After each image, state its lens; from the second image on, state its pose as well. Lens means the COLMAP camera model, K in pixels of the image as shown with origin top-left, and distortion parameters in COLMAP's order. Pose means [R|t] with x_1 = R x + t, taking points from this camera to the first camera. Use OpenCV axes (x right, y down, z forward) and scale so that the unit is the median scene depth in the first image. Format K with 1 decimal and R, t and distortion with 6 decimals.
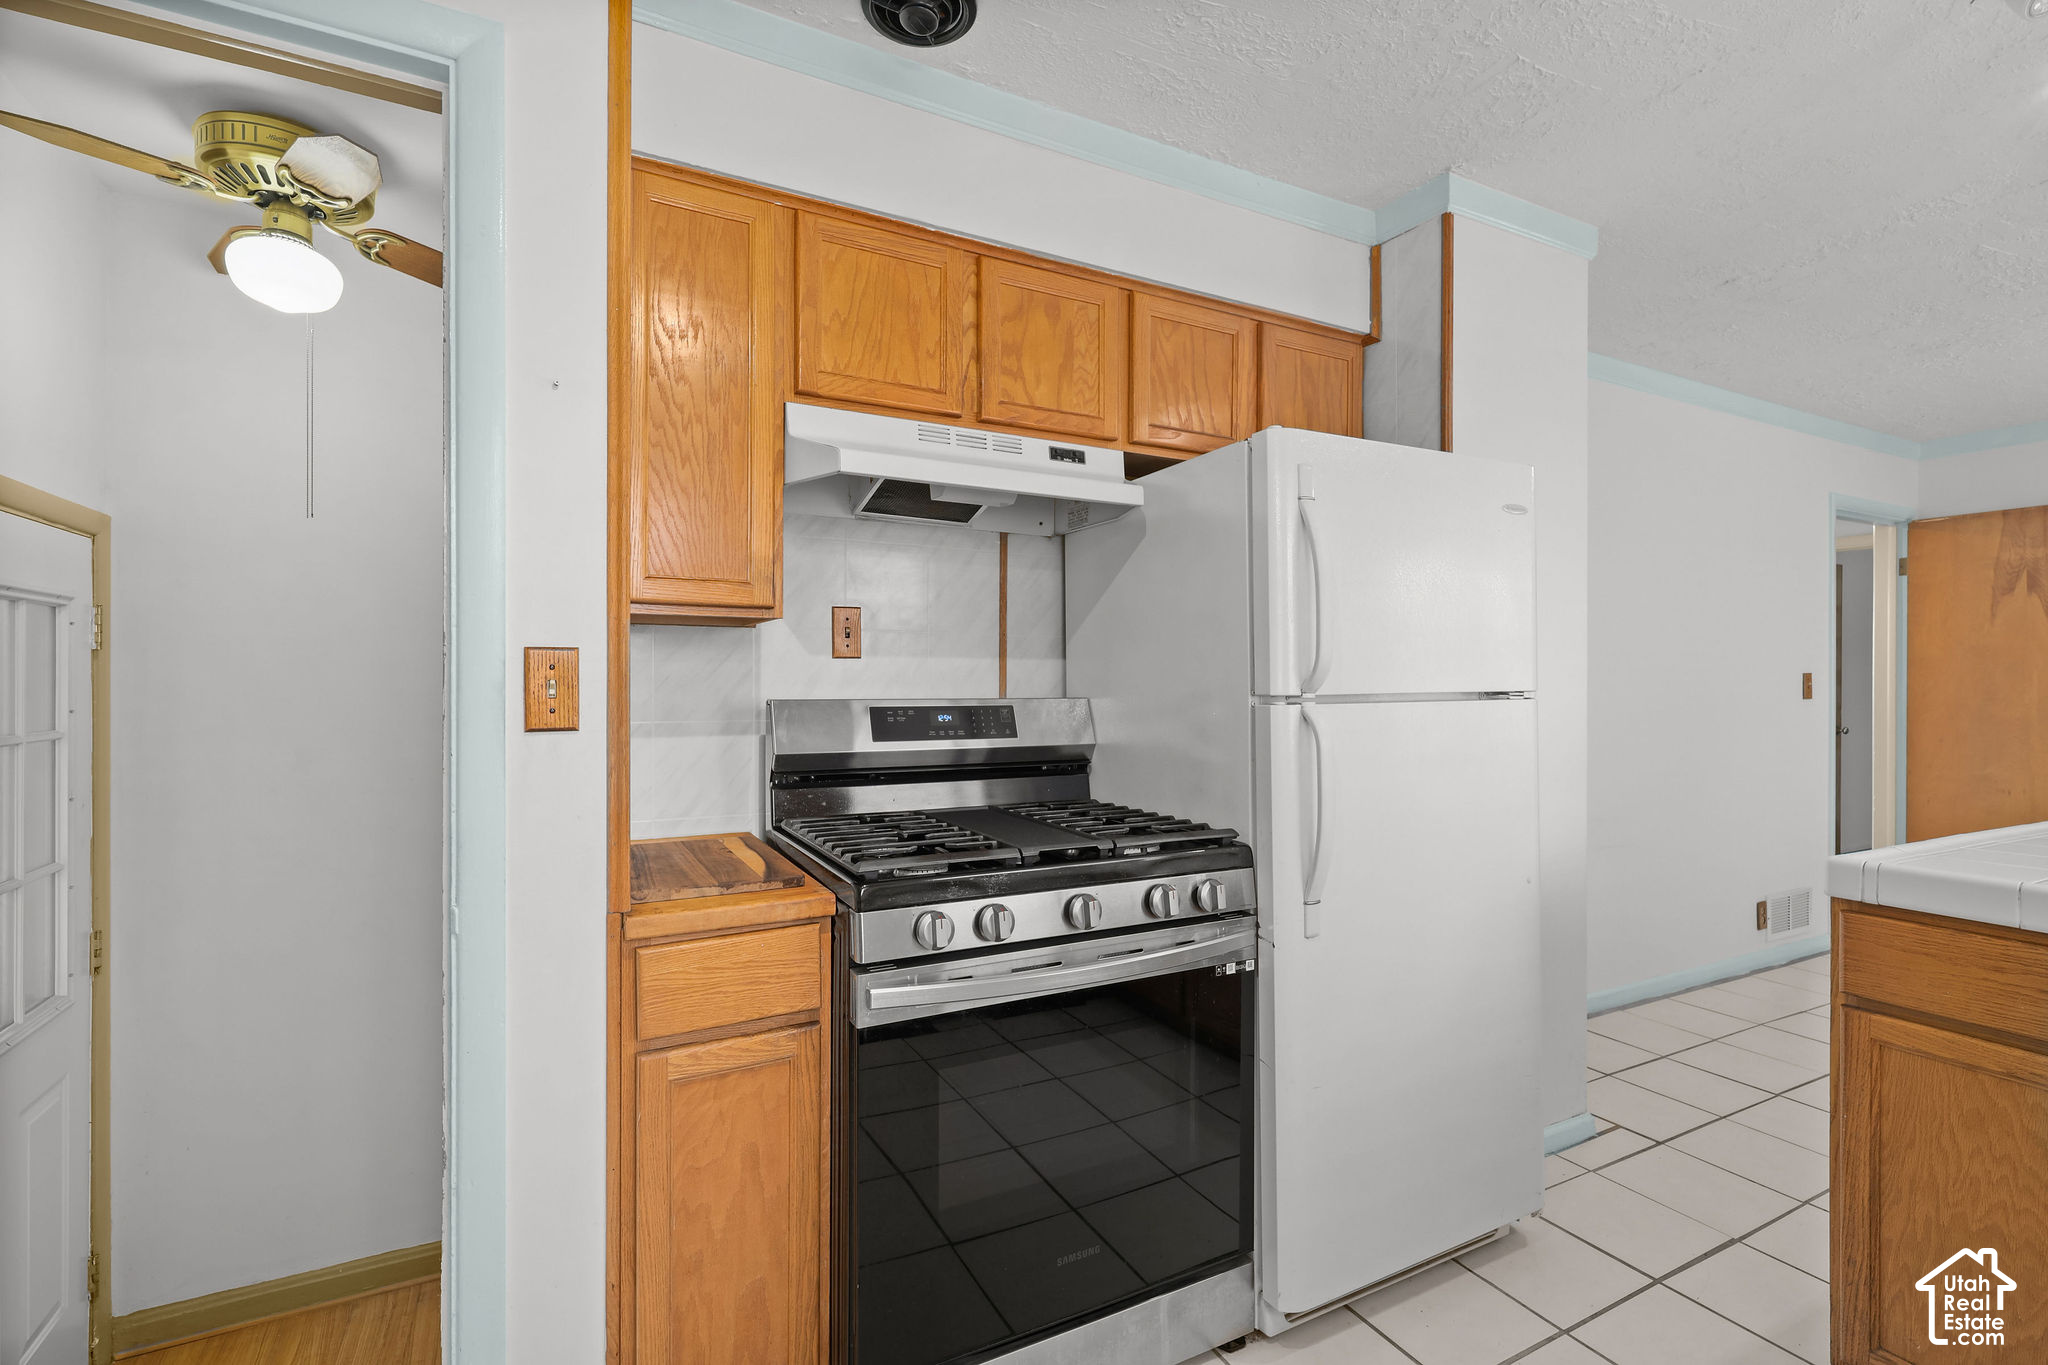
lens RADIAL K [[887.1, 0, 1024.0], [0, 887.1, 682.5], [0, 0, 1]] dist [0.000776, 0.000145]
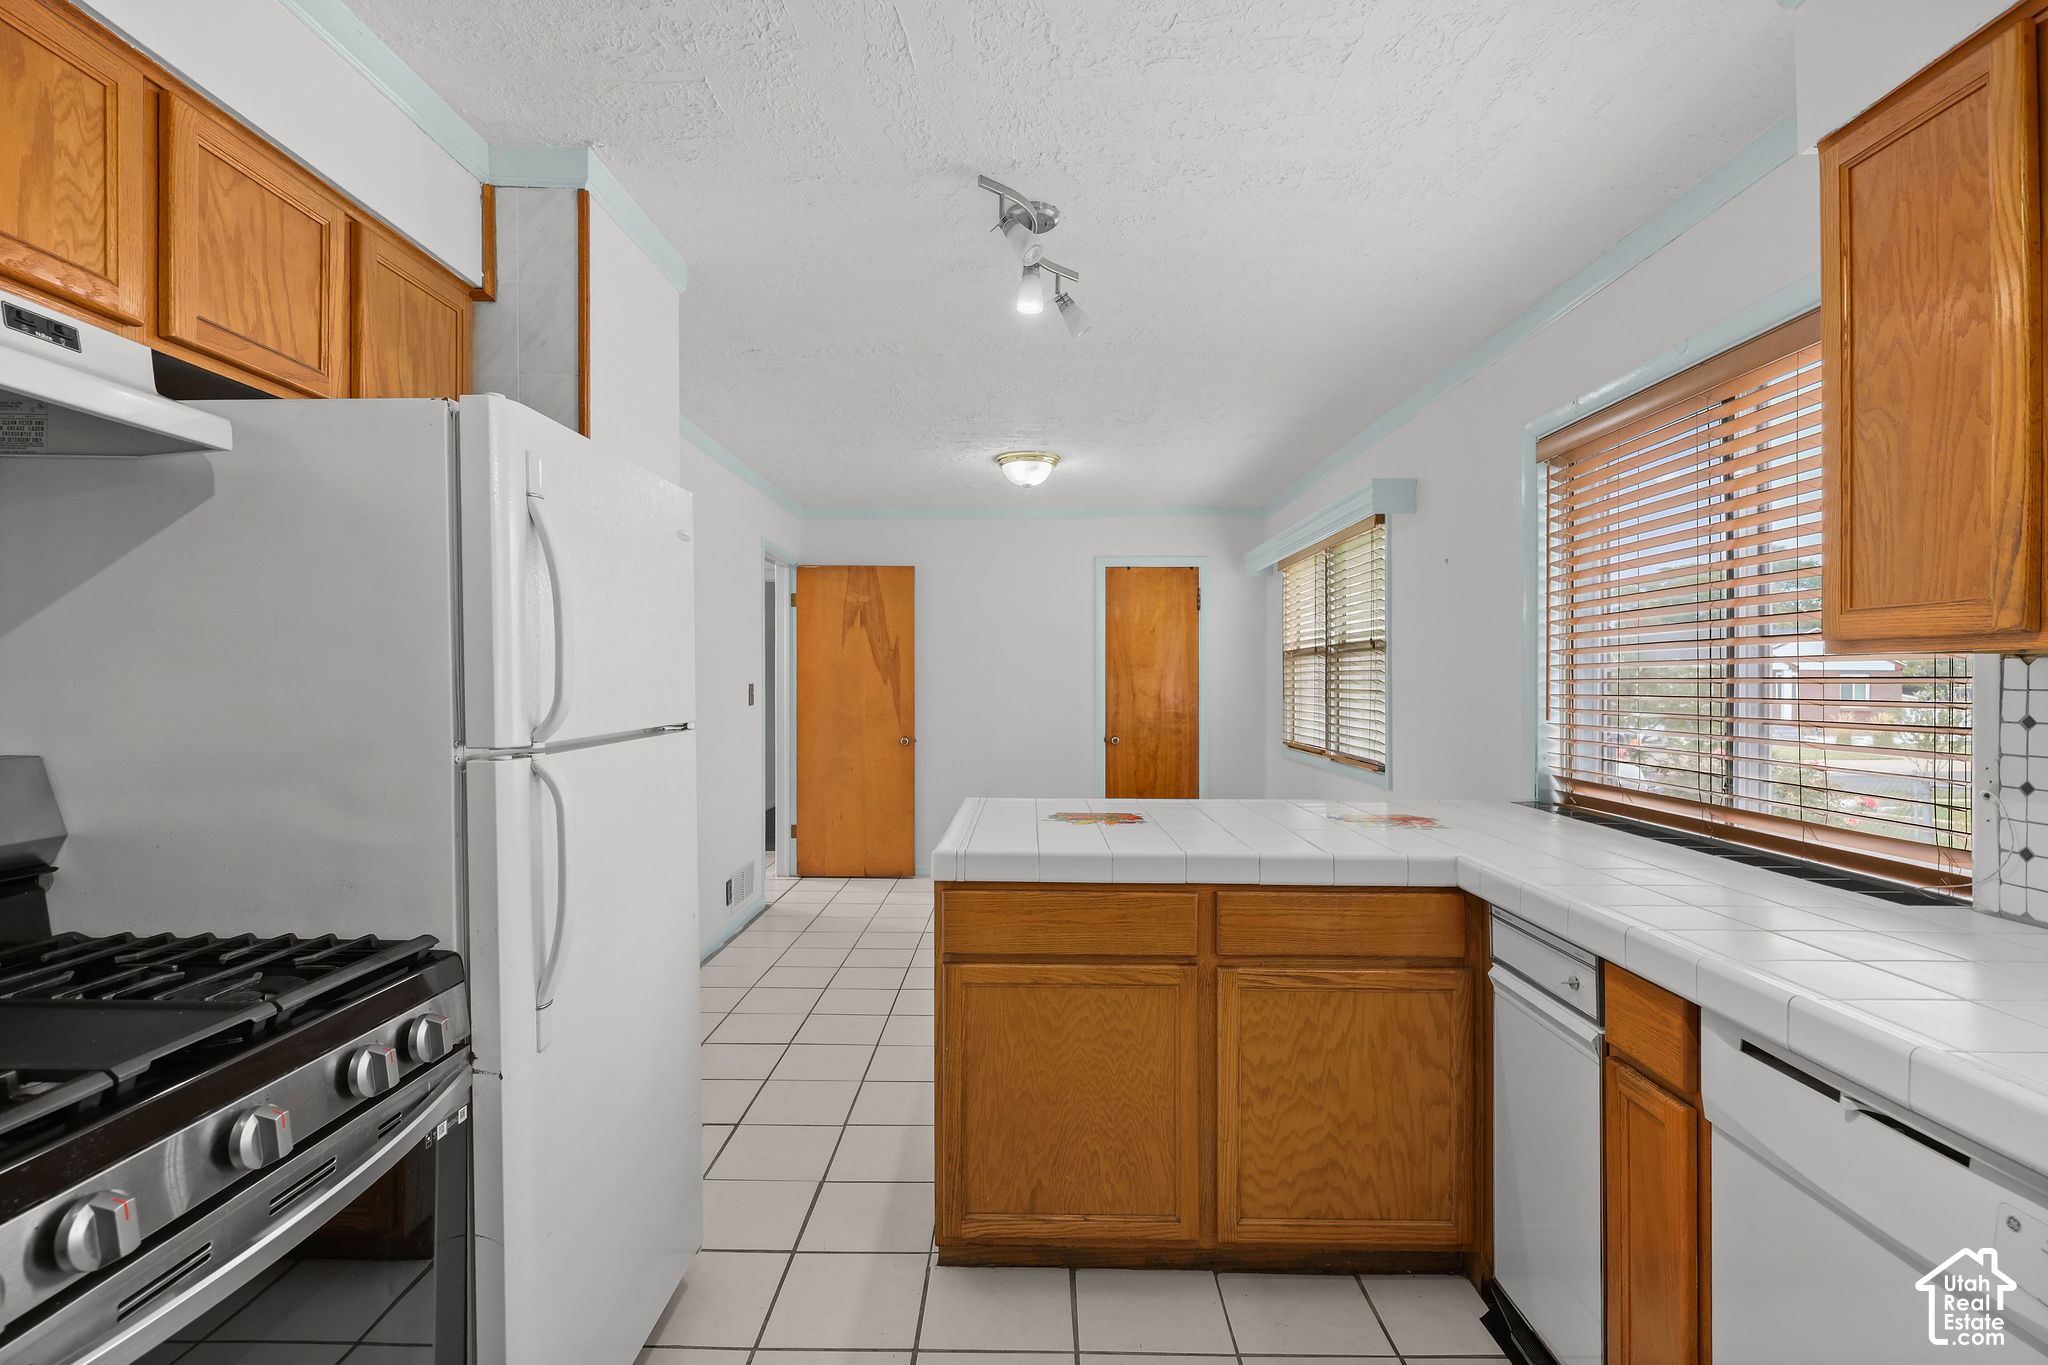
lens RADIAL K [[939.4, 0, 1024.0], [0, 939.4, 682.5], [0, 0, 1]] dist [-0.000901, -0.000465]
pose [[0.482260, 0.002820, 0.876023, -0.163188], [-0.003058, 0.999994, -0.001536, -0.032944], [-0.876023, -0.001938, 0.482266, 0.169733]]
